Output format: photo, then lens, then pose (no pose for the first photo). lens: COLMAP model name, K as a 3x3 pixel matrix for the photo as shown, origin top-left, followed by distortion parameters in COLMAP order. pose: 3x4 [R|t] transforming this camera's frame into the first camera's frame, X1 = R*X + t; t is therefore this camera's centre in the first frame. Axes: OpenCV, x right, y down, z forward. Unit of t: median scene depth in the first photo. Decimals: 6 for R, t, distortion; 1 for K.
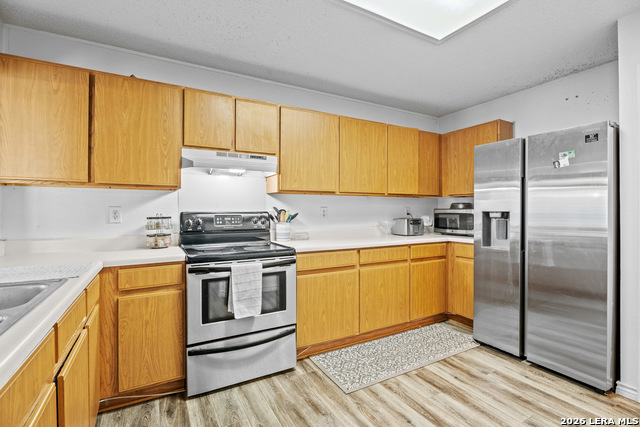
lens RADIAL K [[292.2, 0, 335.0], [0, 292.2, 210.4], [0, 0, 1]] dist [-0.008169, 0.000912]
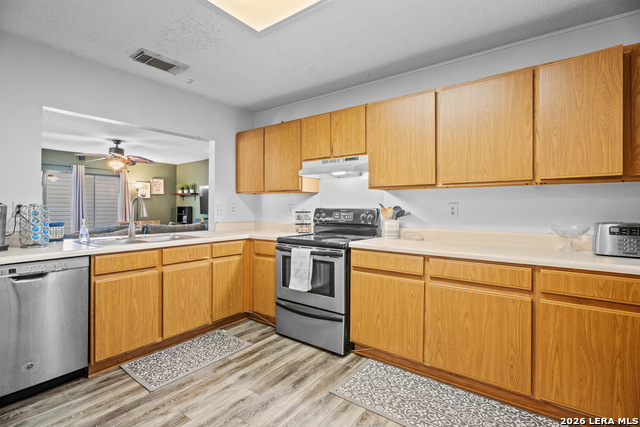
lens RADIAL K [[313.8, 0, 322.1], [0, 313.8, 206.9], [0, 0, 1]] dist [-0.015666, 0.001982]
pose [[0.388320, 0.000099, -0.921524, 0.850531], [-0.001942, 0.999998, -0.000710, 0.000995], [0.921522, 0.002065, 0.388320, 0.473699]]
